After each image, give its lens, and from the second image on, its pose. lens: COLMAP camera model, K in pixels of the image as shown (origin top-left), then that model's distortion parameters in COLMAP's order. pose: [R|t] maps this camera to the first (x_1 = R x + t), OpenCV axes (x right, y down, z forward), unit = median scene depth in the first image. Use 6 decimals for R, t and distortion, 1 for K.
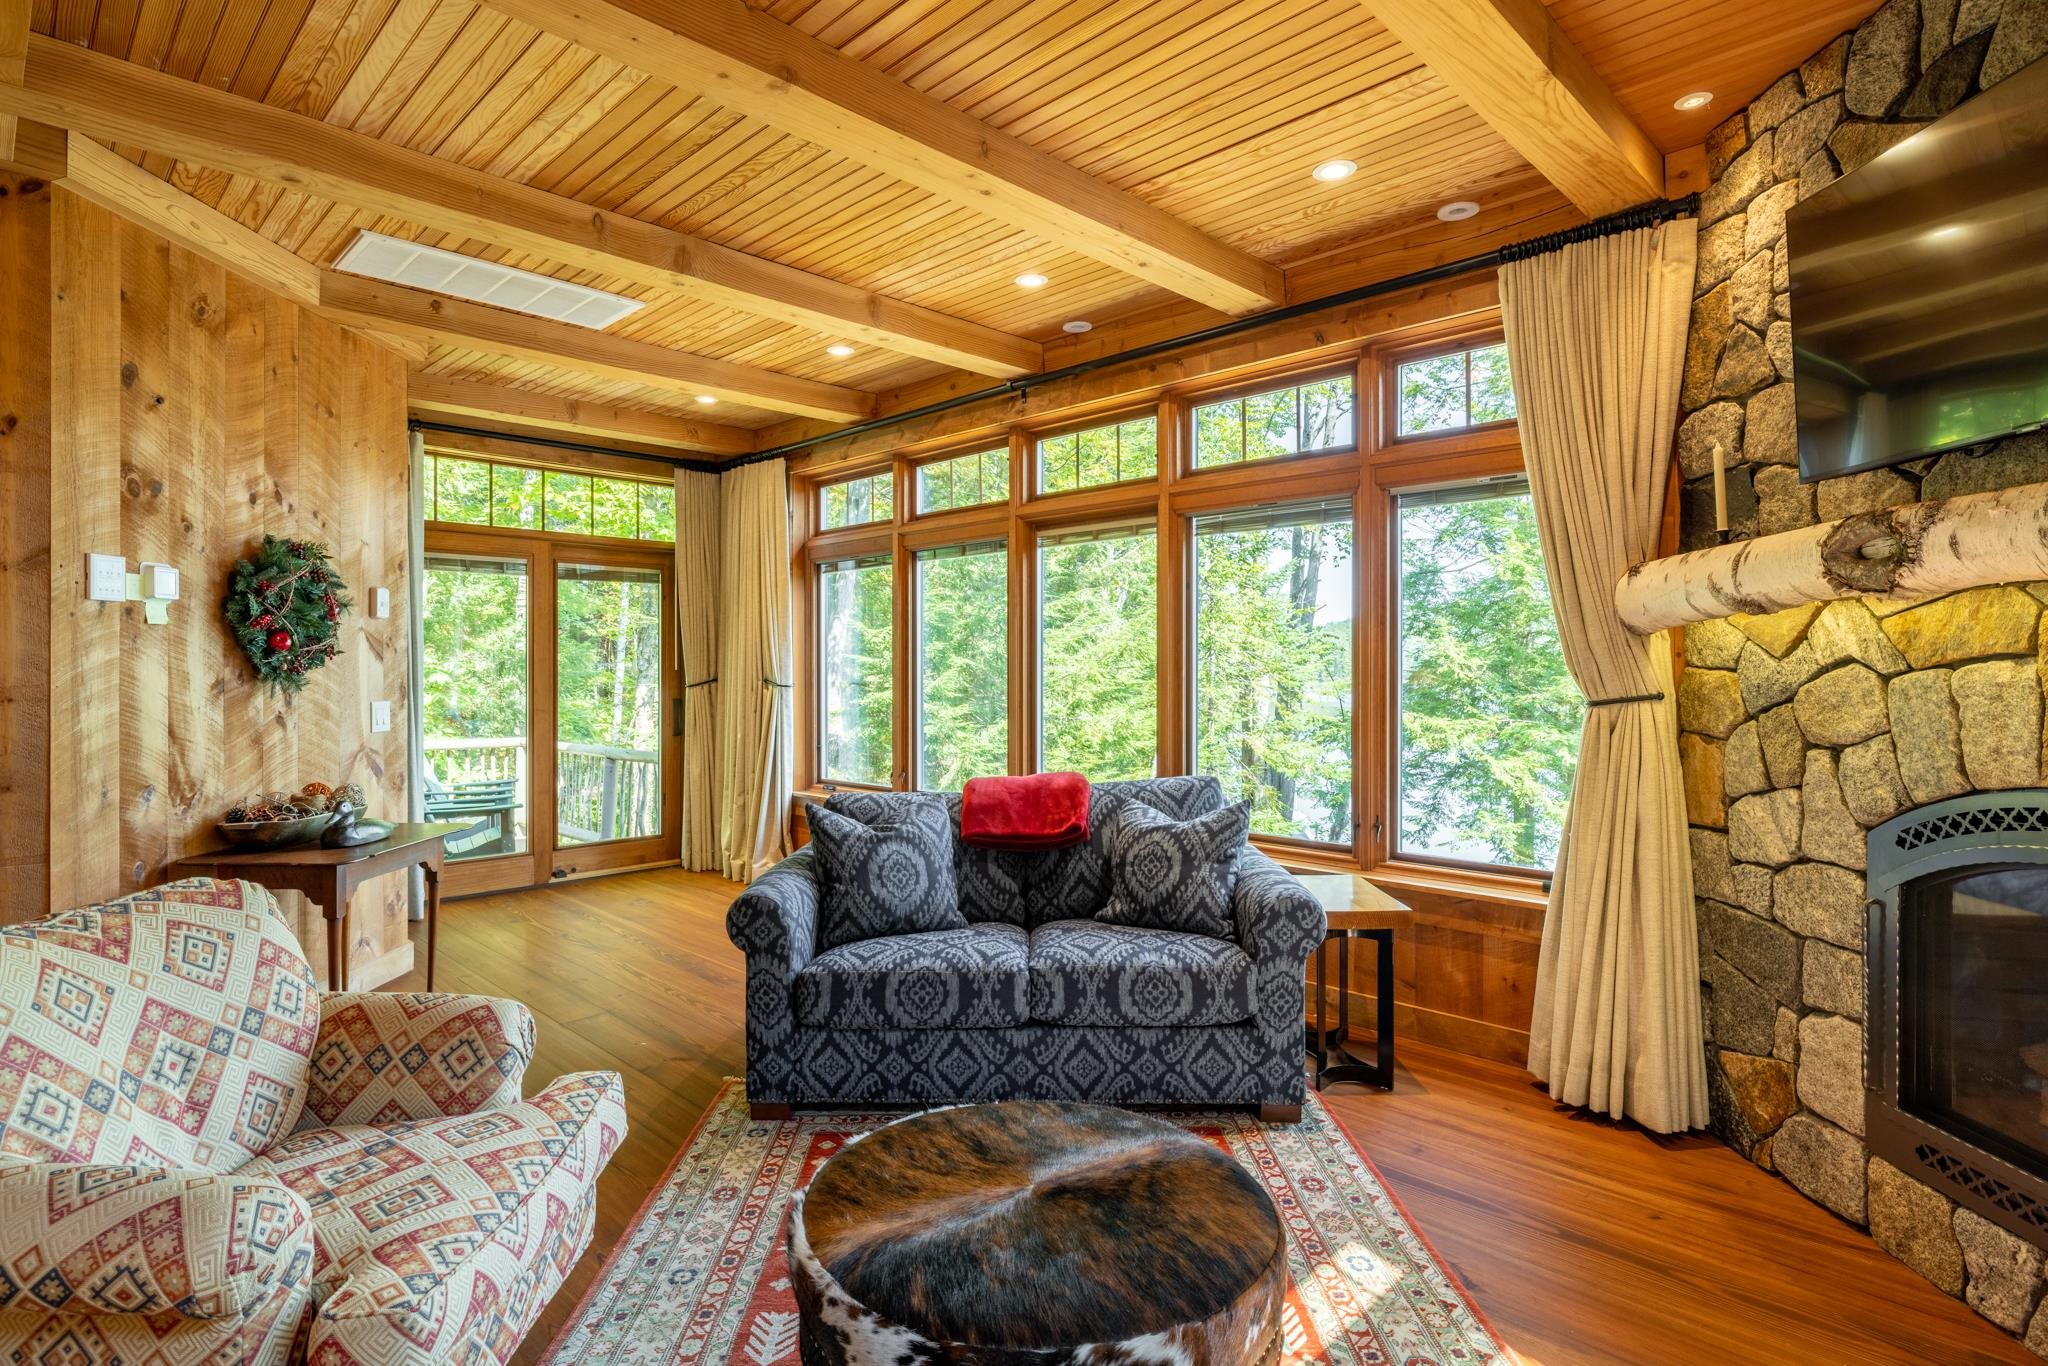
lens RADIAL K [[1029.7, 0, 1017.6], [0, 1029.7, 676.3], [0, 0, 1]] dist [-0.000791, -0.000885]
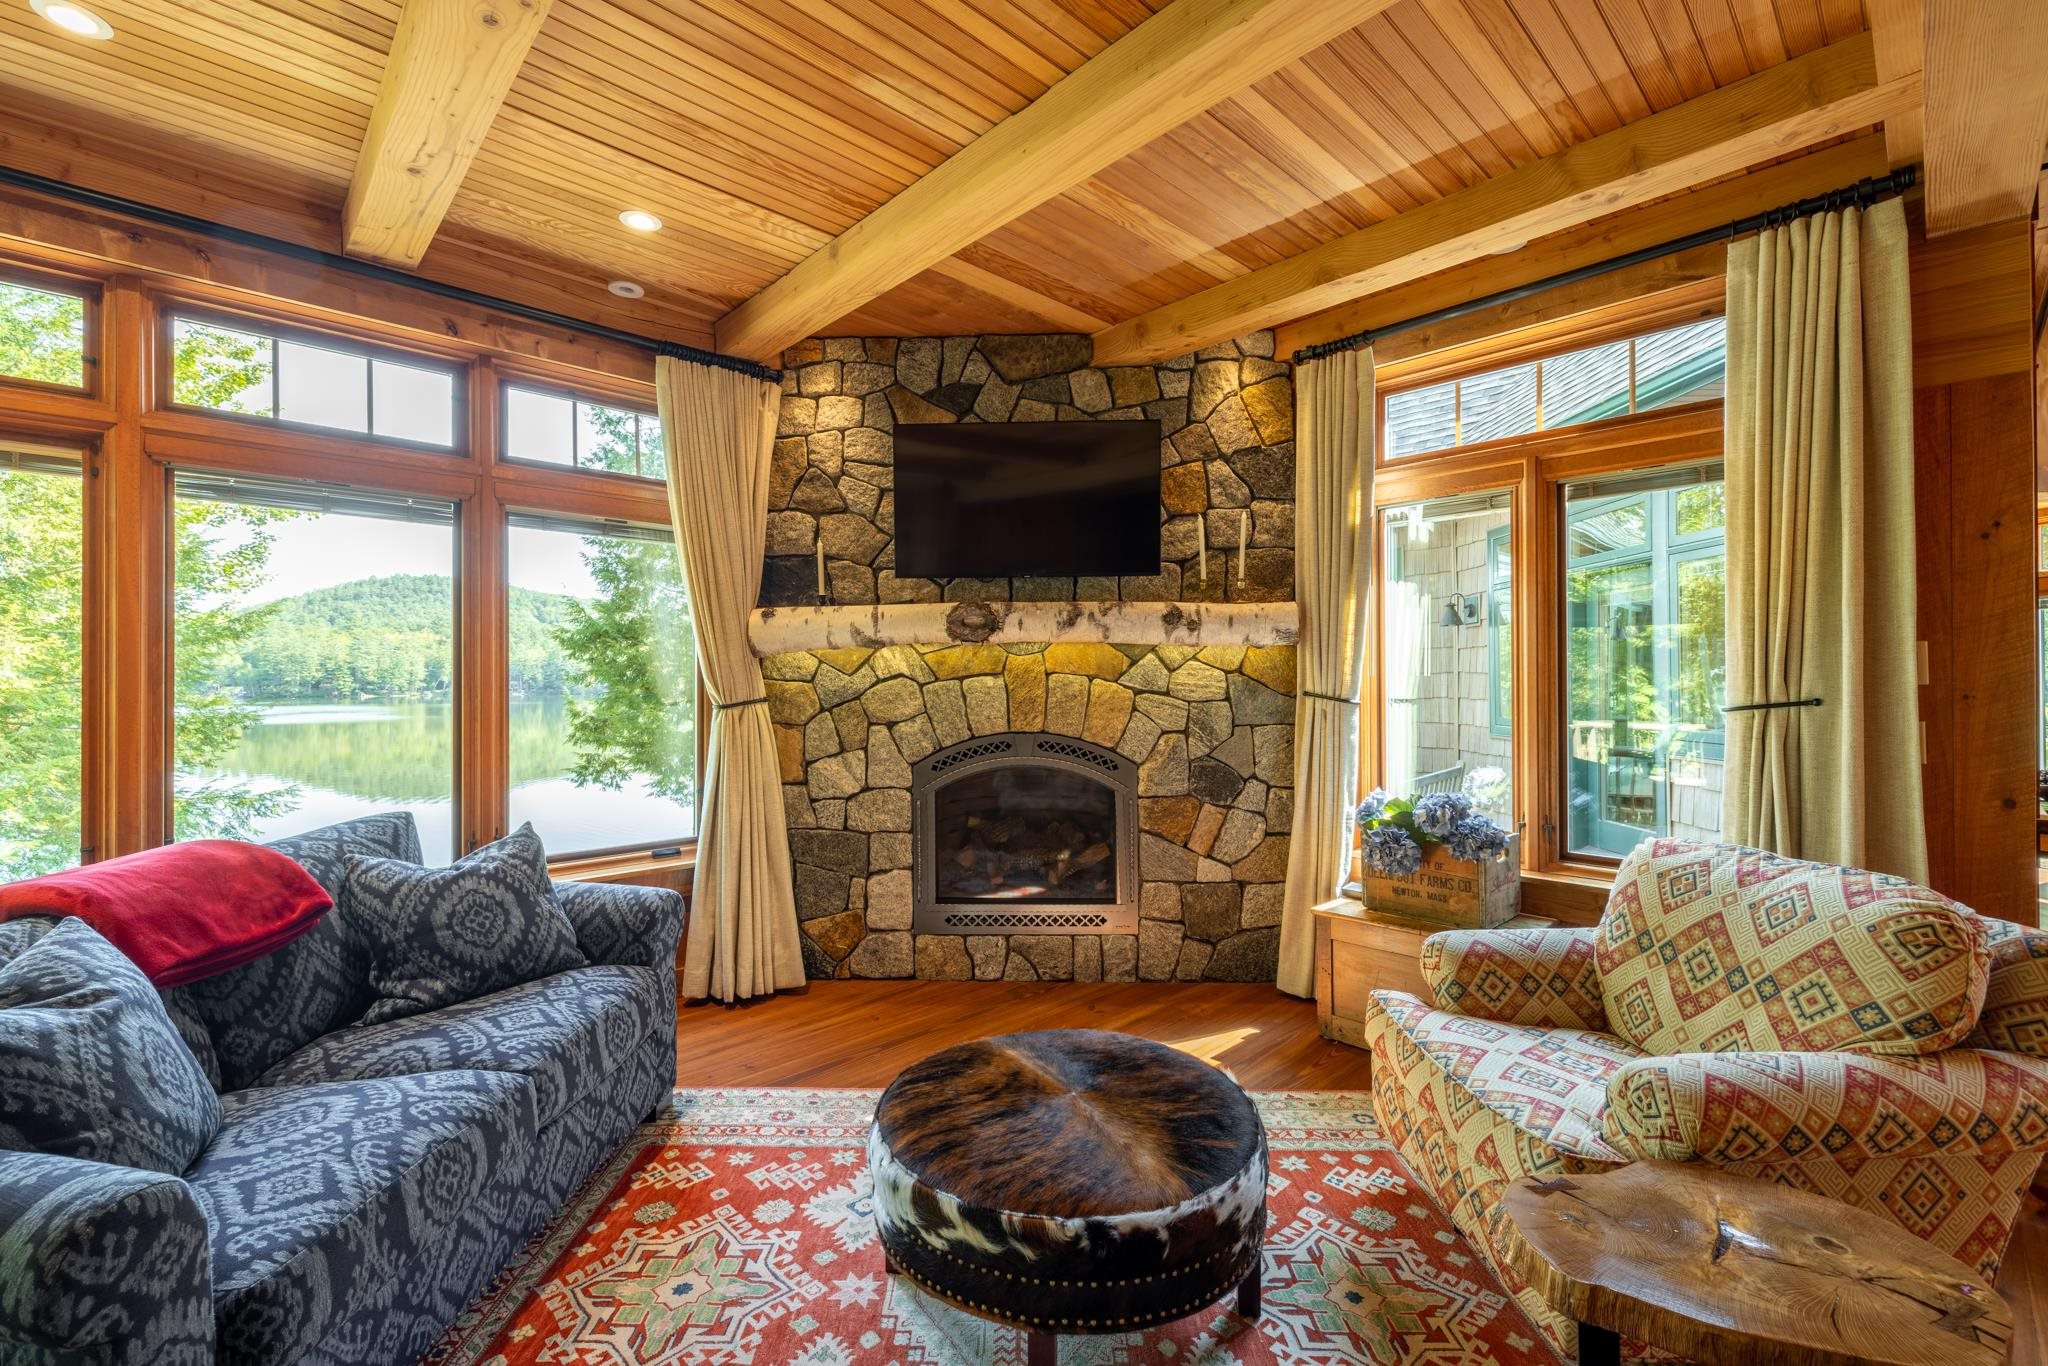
lens RADIAL K [[862.9, 0, 1014.4], [0, 862.9, 677.4], [0, 0, 1]] dist [0.000747, 0.000111]
pose [[0.038841, 0.004982, 0.999233, -0.623152], [0.011214, 0.999922, -0.005421, -0.001416], [-0.999182, 0.011416, 0.038782, 0.616677]]
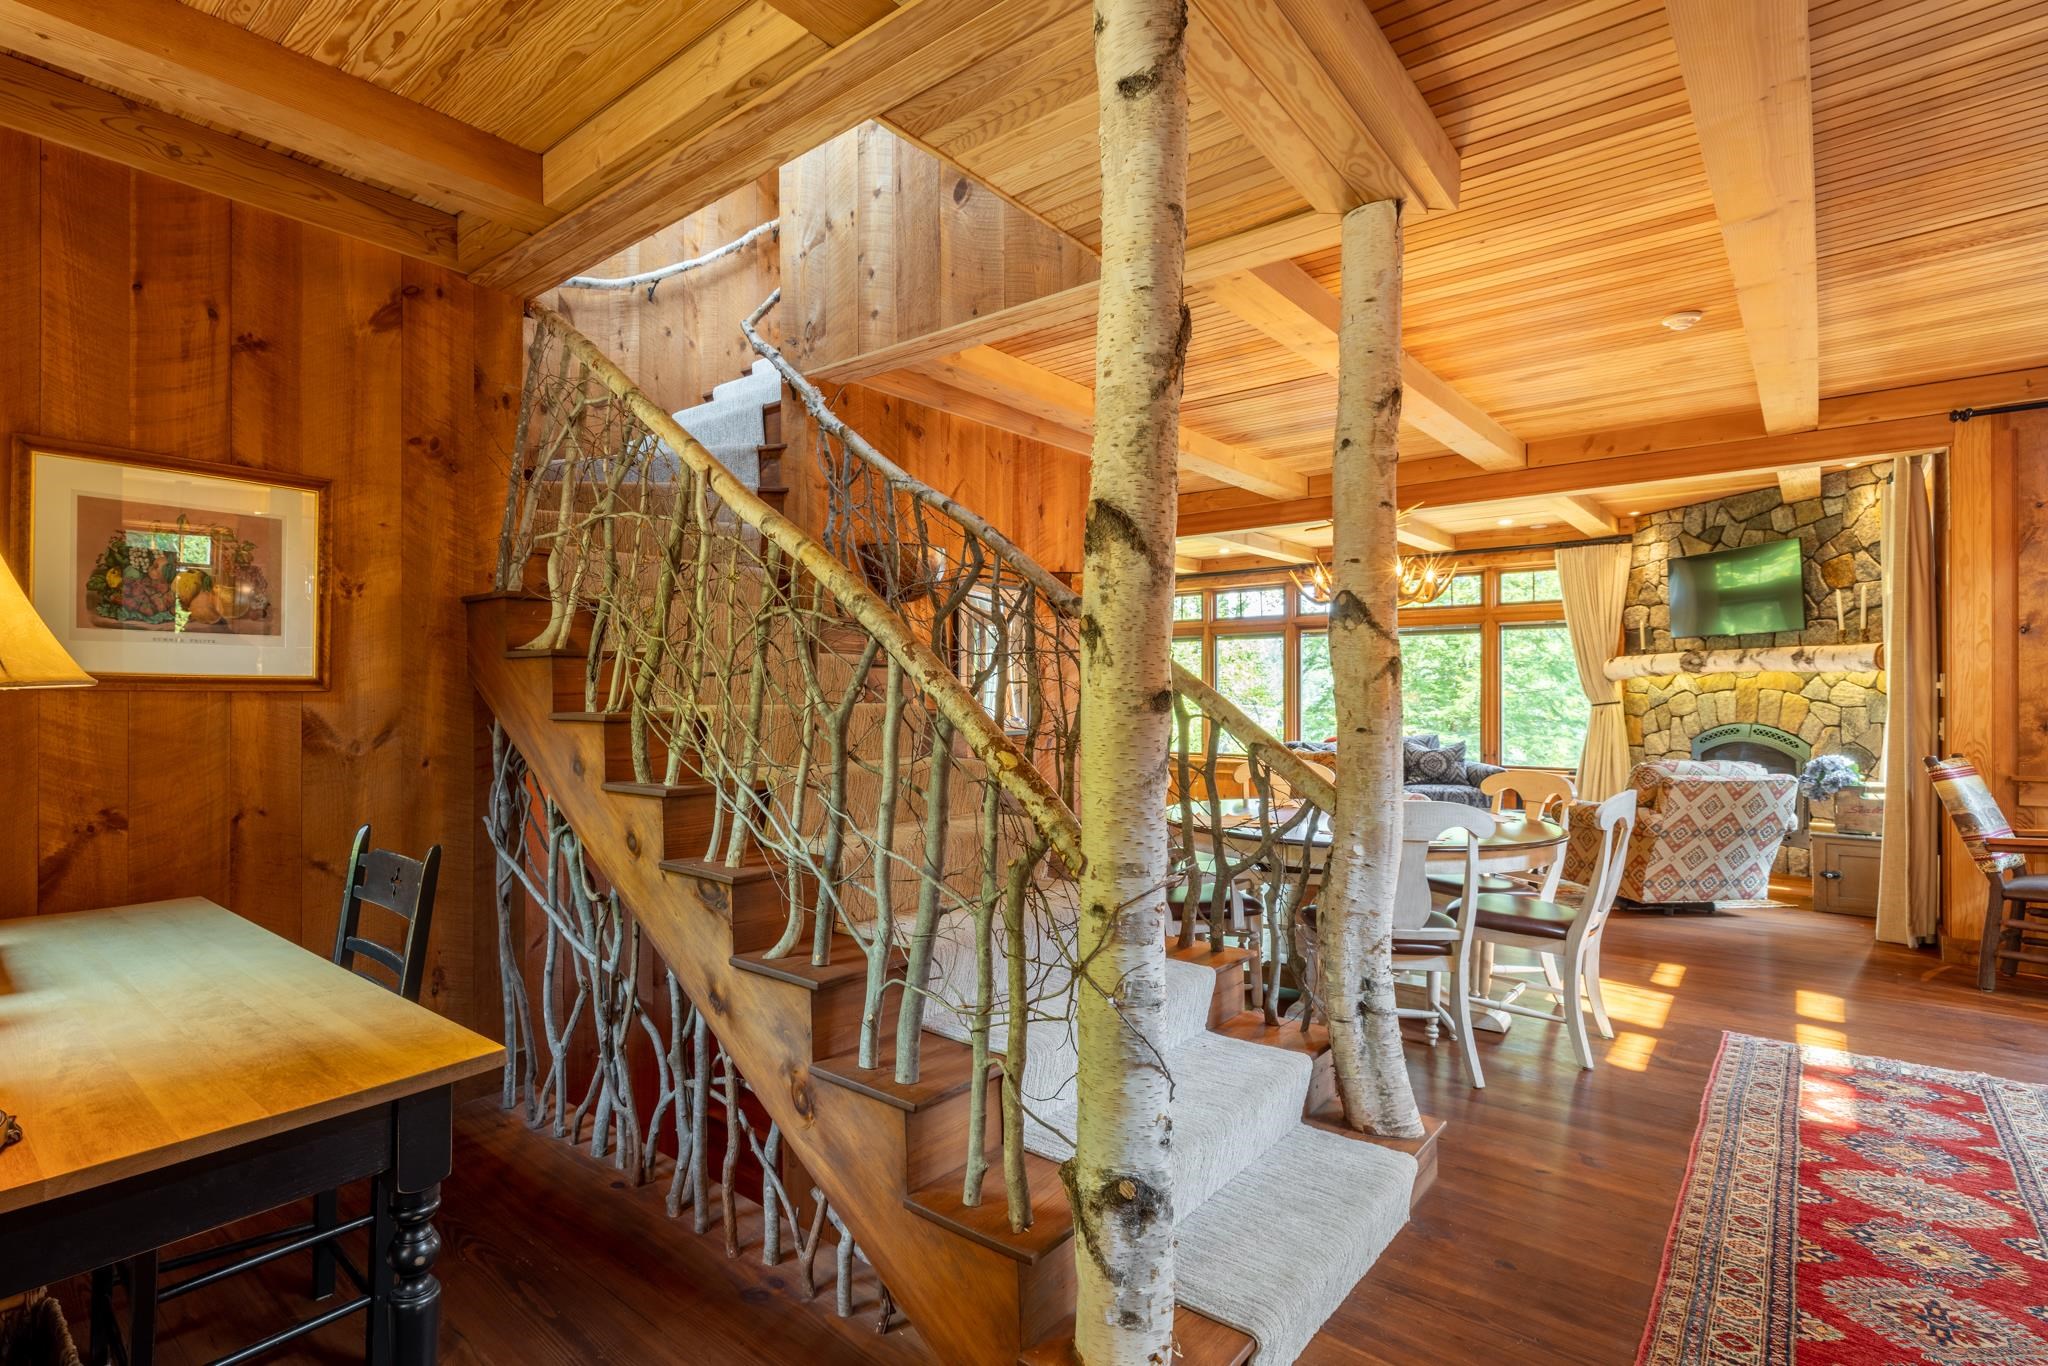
lens RADIAL K [[987.6, 0, 851.1], [0, 987.6, 698.1], [0, 0, 1]] dist [0.001616, -0.001000]
pose [[0.999944, 0.000906, 0.010561, -1.682867], [-0.000864, 0.999992, -0.003934, 0.021277], [-0.010564, 0.003925, 0.999936, -1.898403]]
